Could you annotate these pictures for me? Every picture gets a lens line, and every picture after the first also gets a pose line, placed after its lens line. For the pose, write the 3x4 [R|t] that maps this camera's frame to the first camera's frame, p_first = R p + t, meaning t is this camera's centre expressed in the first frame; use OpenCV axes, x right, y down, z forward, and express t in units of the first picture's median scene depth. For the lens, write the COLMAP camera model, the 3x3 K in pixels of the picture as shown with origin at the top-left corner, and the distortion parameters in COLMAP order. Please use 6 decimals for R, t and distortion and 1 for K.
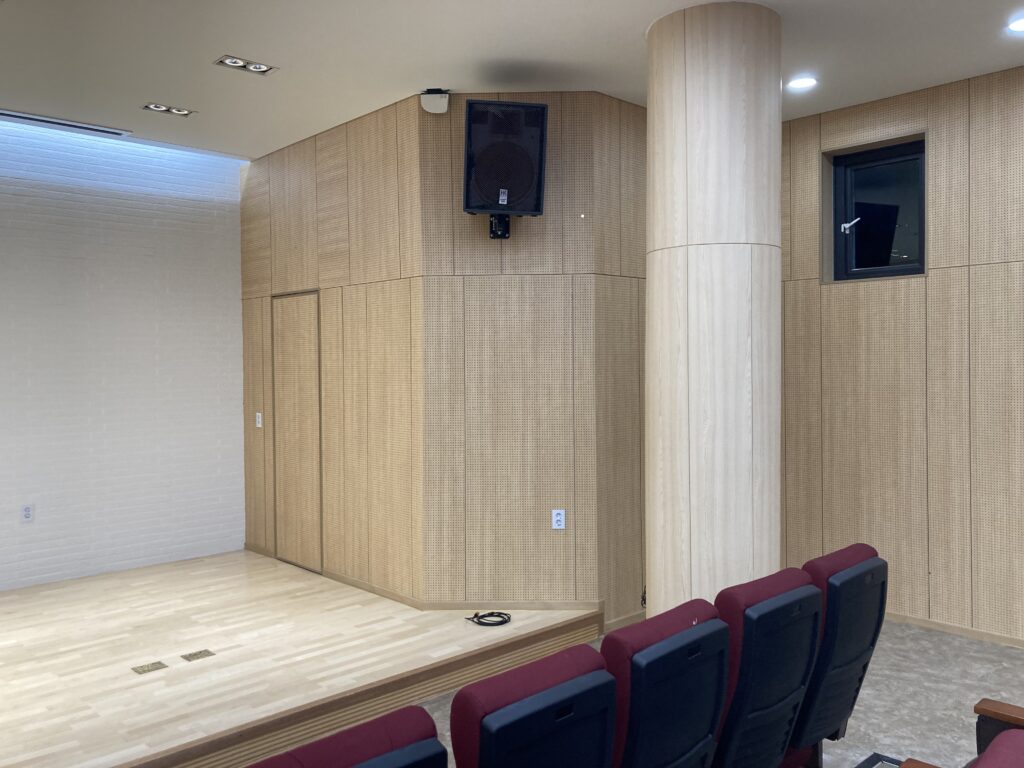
lens RADIAL K [[834.5, 0, 509.8], [0, 834.5, 374.1], [0, 0, 1]] dist [0.023474, -0.011405]
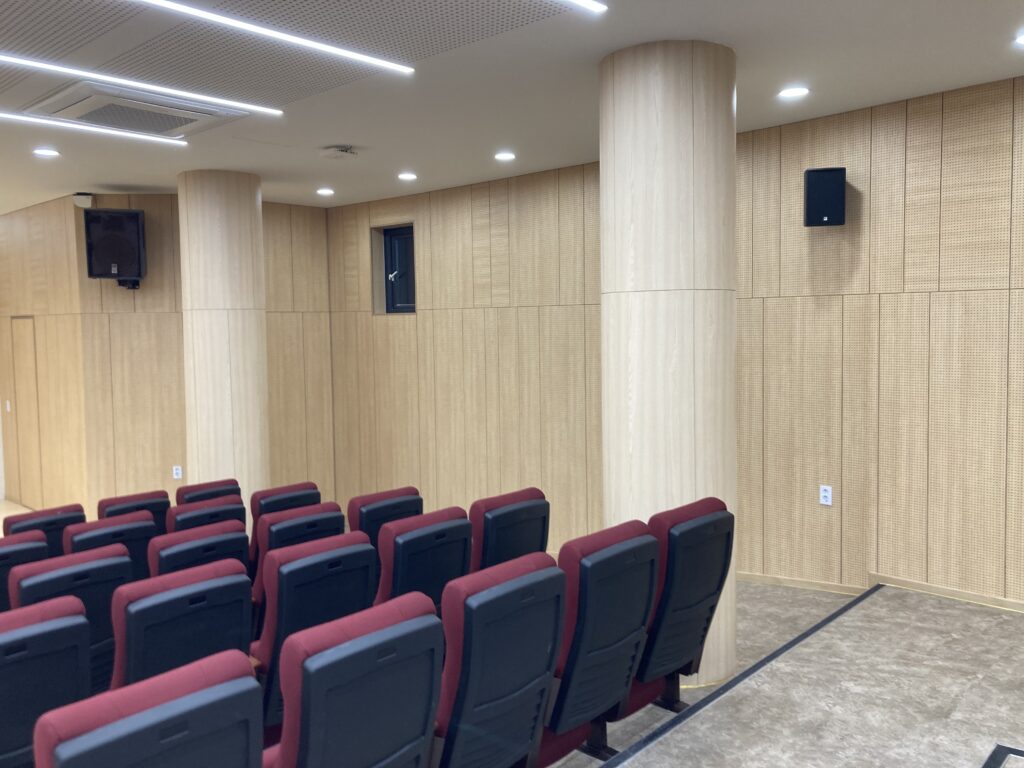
lens RADIAL K [[834.5, 0, 507.2], [0, 834.5, 369.7], [0, 0, 1]] dist [0.023474, -0.011405]
pose [[0.996682, -0.007537, 0.081040, 0.539049], [0.004759, 0.999396, 0.034420, -0.064865], [-0.081250, -0.033920, 0.996116, -0.577032]]
